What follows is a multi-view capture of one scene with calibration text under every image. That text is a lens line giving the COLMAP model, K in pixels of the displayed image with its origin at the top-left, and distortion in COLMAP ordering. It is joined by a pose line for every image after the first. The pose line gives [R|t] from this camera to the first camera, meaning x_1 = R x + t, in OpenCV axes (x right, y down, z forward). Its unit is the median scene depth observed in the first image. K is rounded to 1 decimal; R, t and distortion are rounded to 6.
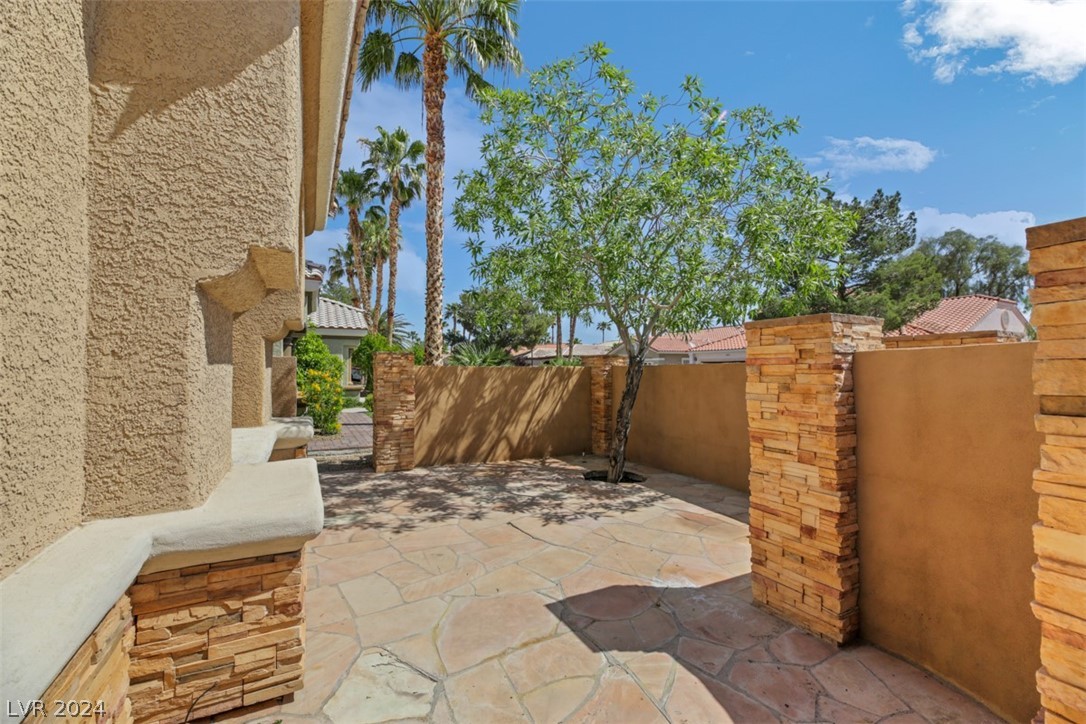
lens RADIAL K [[451.1, 0, 543.0], [0, 451.1, 362.0], [0, 0, 1]] dist [-0.009266, -0.000065]
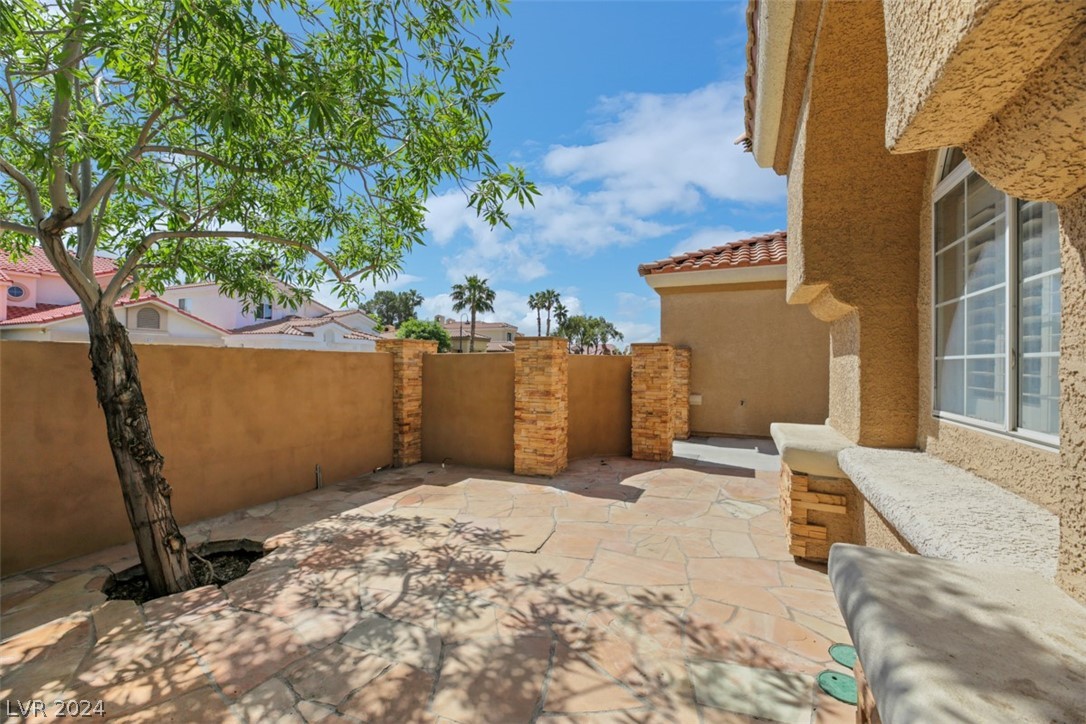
lens RADIAL K [[451.1, 0, 543.0], [0, 451.1, 362.0], [0, 0, 1]] dist [-0.009266, -0.000065]
pose [[-0.623030, 0.002298, 0.782195, -0.624178], [-0.022198, 0.999541, -0.020618, 0.039338], [-0.781883, -0.030209, -0.622693, 1.335955]]
